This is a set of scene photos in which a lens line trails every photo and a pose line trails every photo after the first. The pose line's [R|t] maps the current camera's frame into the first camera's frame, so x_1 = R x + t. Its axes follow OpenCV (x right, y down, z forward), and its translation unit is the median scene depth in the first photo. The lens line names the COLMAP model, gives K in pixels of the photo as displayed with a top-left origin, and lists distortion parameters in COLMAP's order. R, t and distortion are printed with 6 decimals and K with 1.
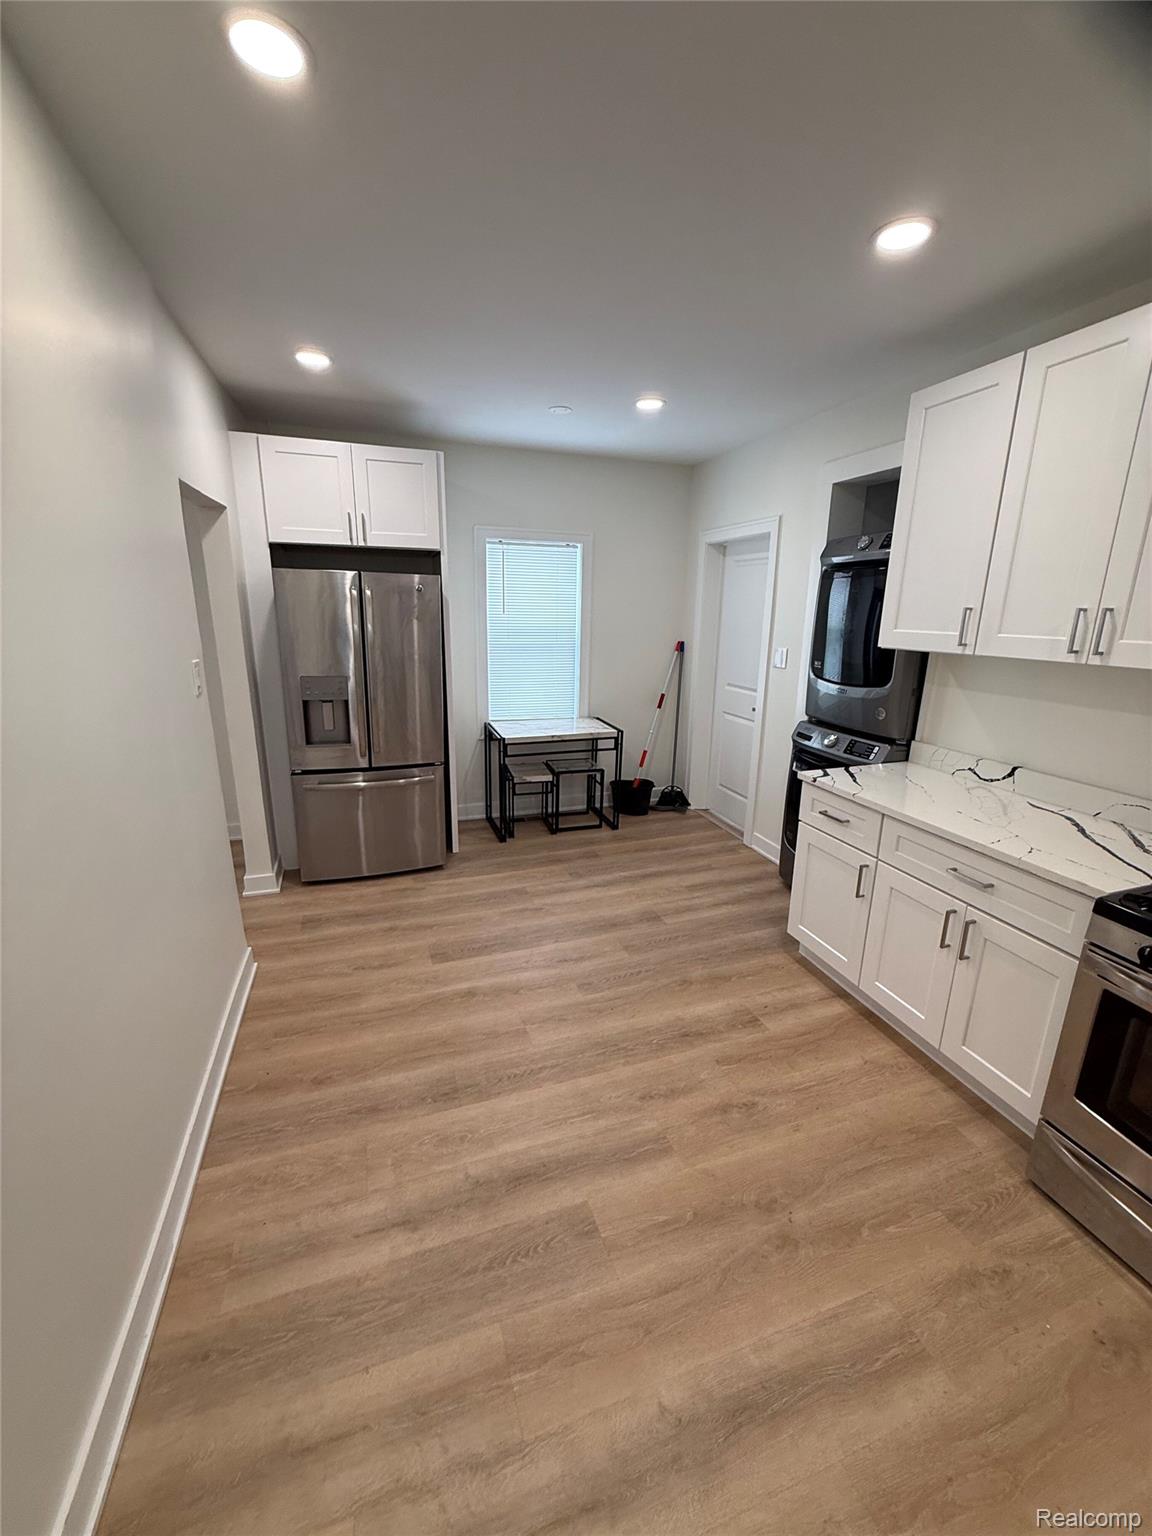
lens RADIAL K [[610.6, 0, 575.3], [0, 610.6, 763.5], [0, 0, 1]] dist [0.001315, -0.000147]
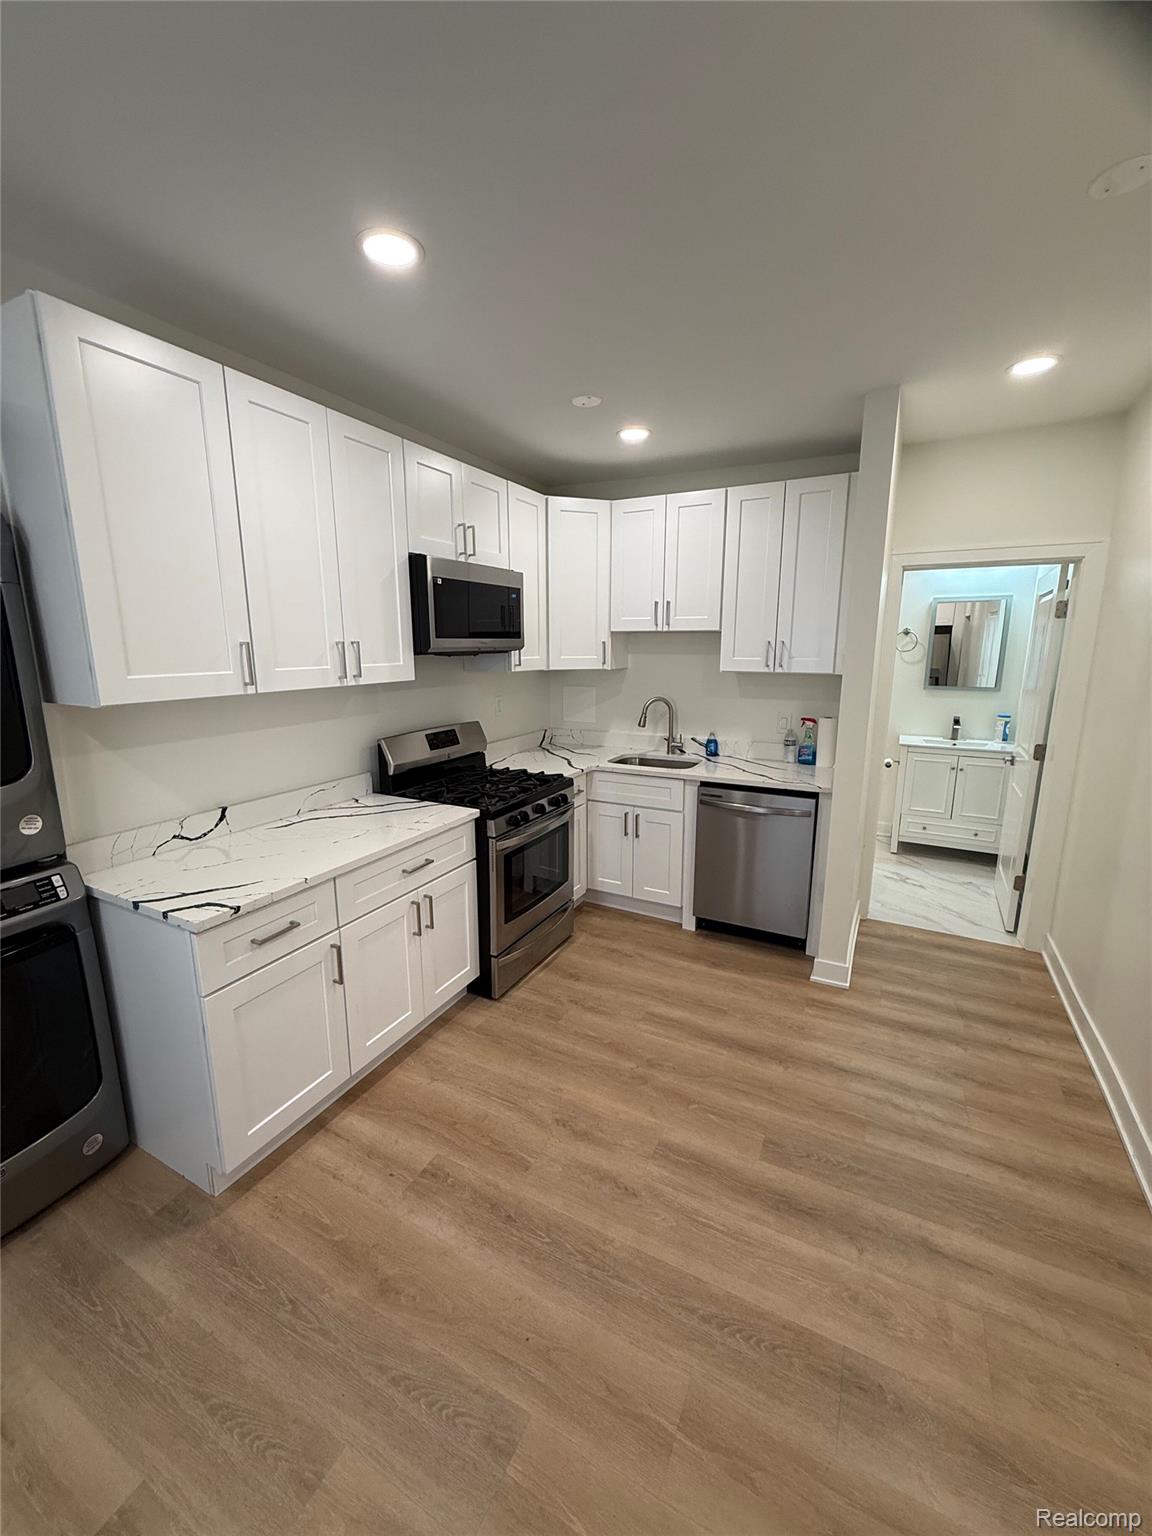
lens RADIAL K [[610.6, 0, 575.3], [0, 610.6, 763.5], [0, 0, 1]] dist [0.001315, -0.000147]
pose [[-0.690758, -0.156807, 0.705879, -0.370072], [0.170165, 0.913535, 0.369457, -0.378221], [-0.702779, 0.375321, -0.604348, 1.406764]]
